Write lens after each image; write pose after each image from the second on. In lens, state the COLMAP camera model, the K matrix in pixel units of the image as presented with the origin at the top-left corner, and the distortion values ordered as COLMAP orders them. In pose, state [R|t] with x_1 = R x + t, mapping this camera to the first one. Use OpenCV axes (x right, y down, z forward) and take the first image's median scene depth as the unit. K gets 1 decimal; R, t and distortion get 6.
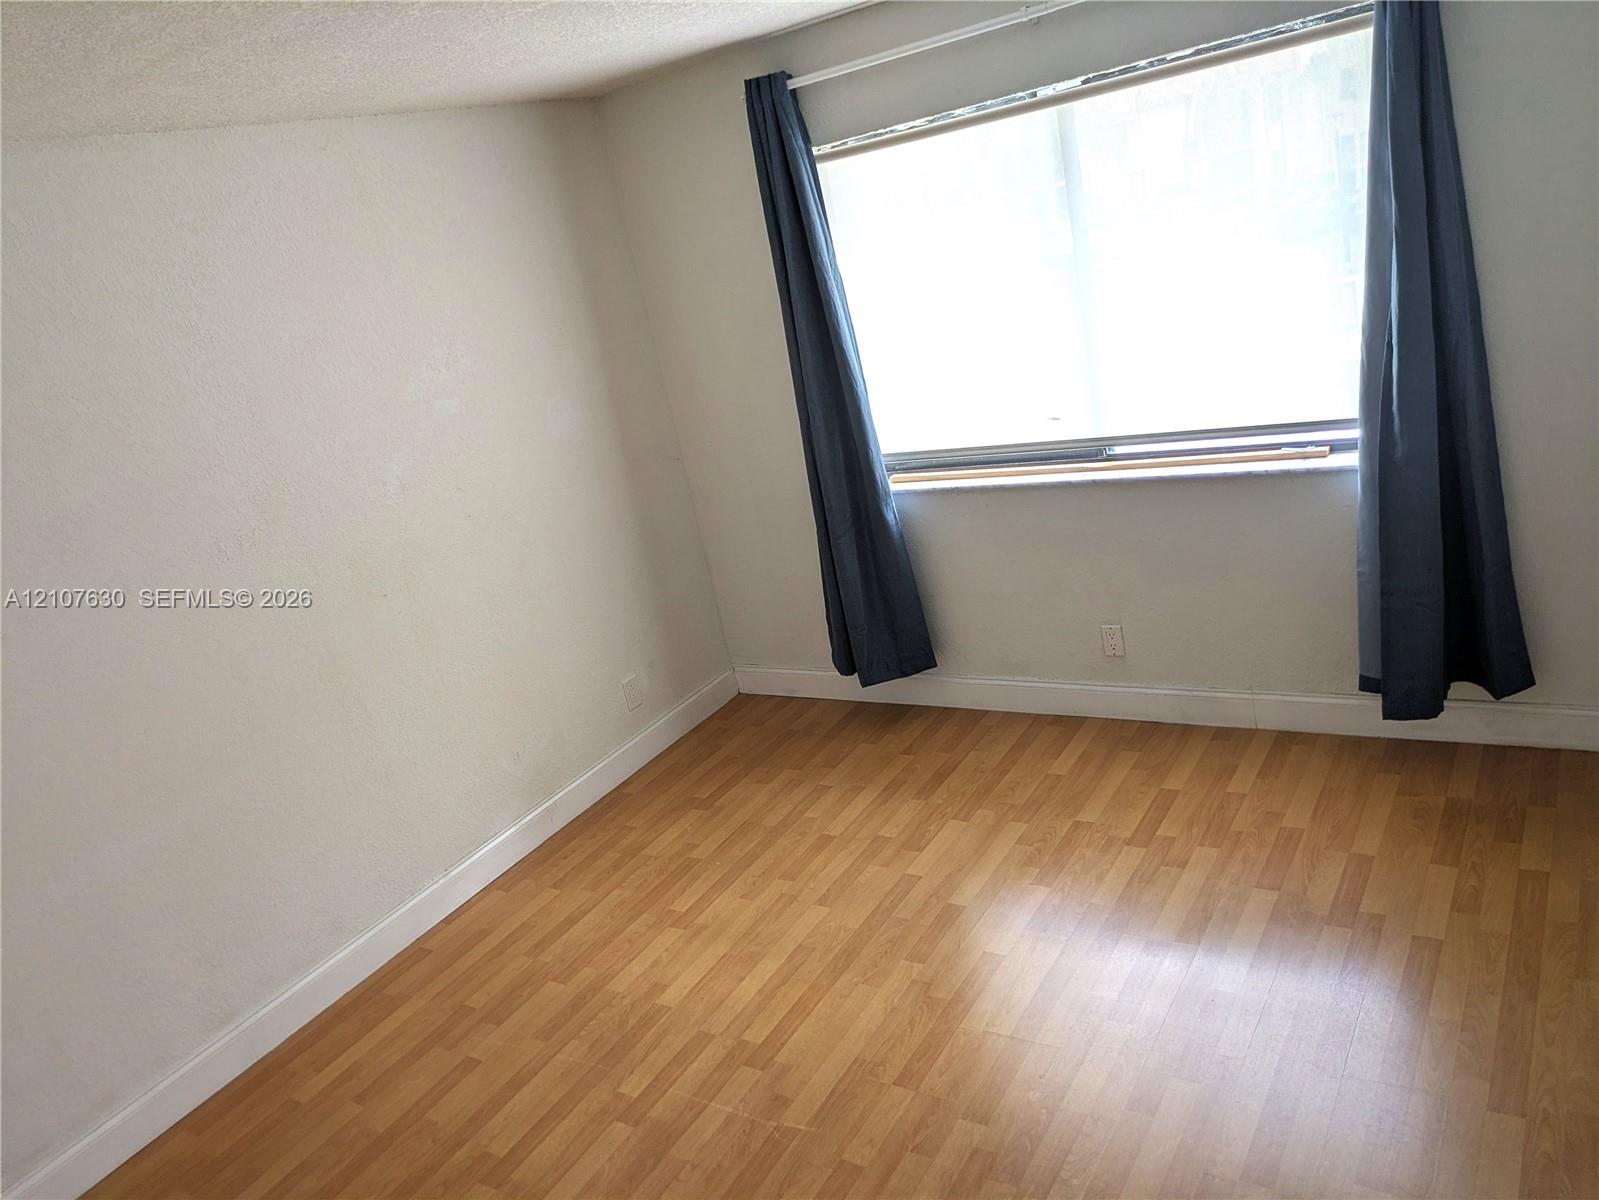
lens RADIAL K [[1192.4, 0, 760.5], [0, 1192.4, 620.5], [0, 0, 1]] dist [0.049849, -0.047455]
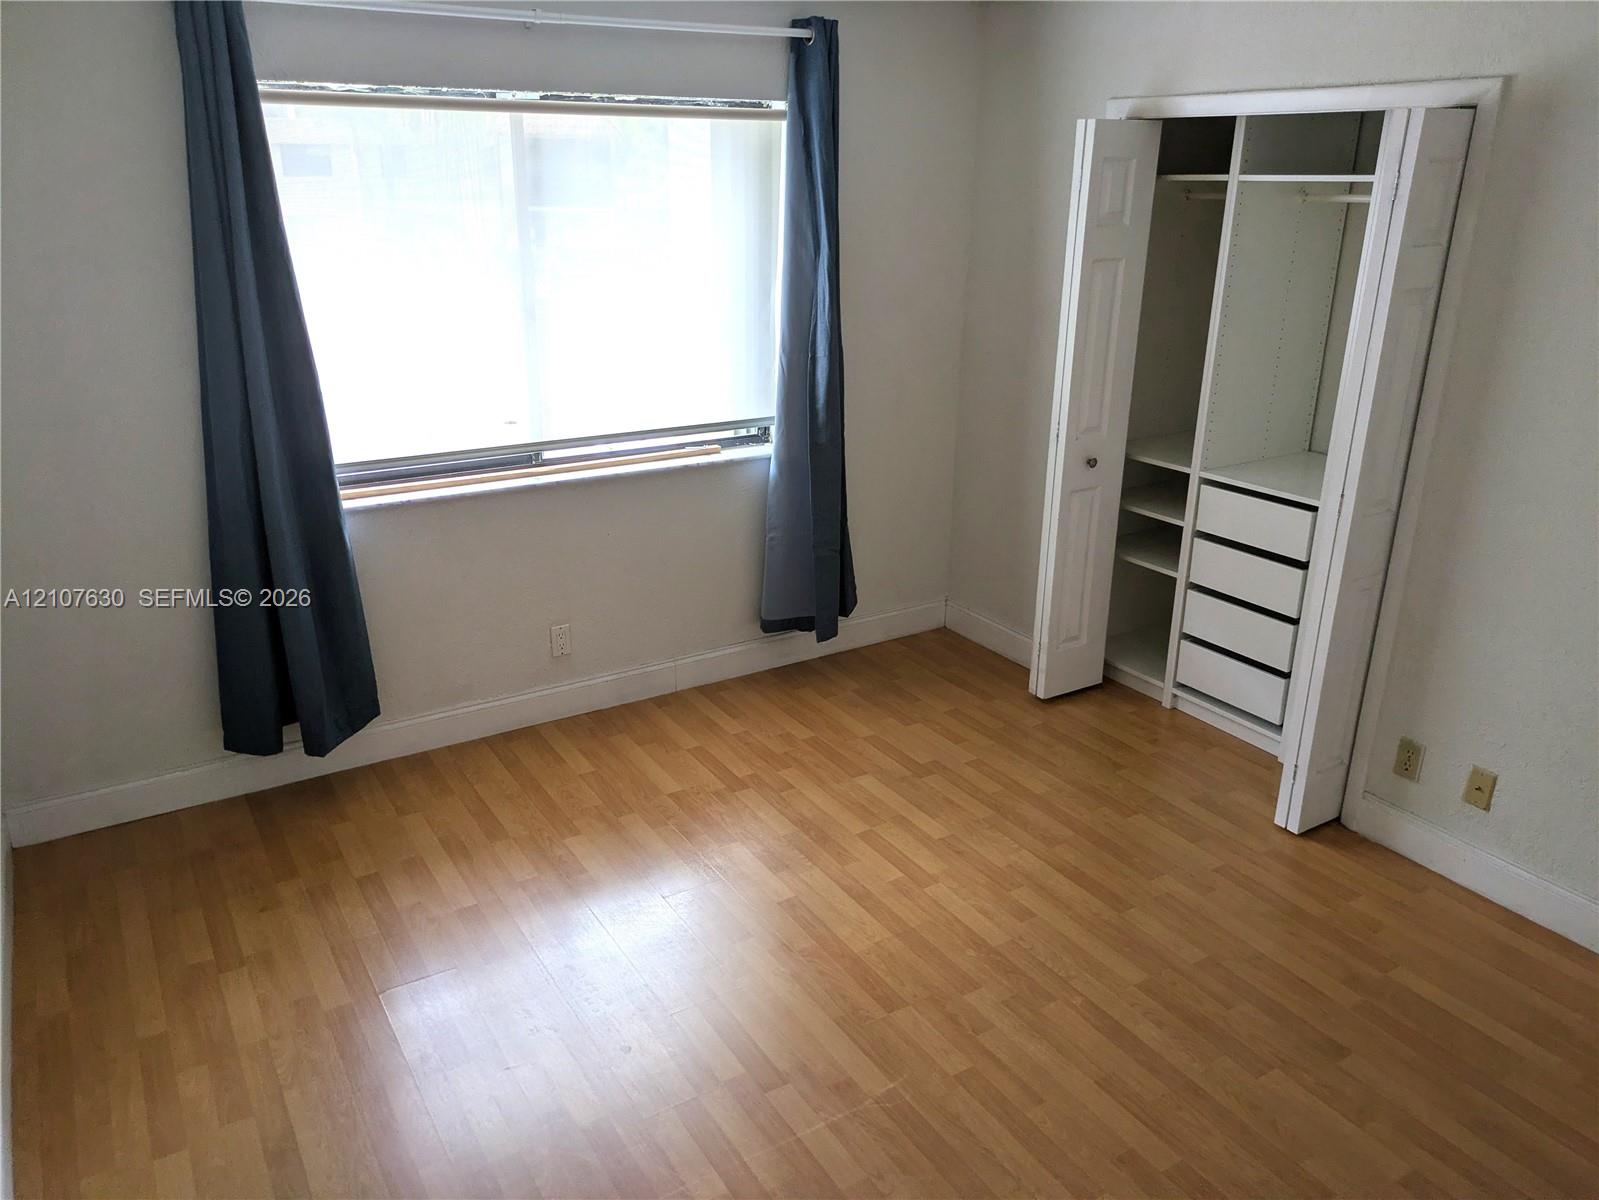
lens RADIAL K [[1192.4, 0, 798.9], [0, 1192.4, 594.7], [0, 0, 1]] dist [0.049849, -0.047455]
pose [[0.396828, -0.108751, 0.911428, -0.572125], [0.204331, 0.978507, 0.027791, -0.008482], [-0.894861, 0.175205, 0.410521, 0.402462]]
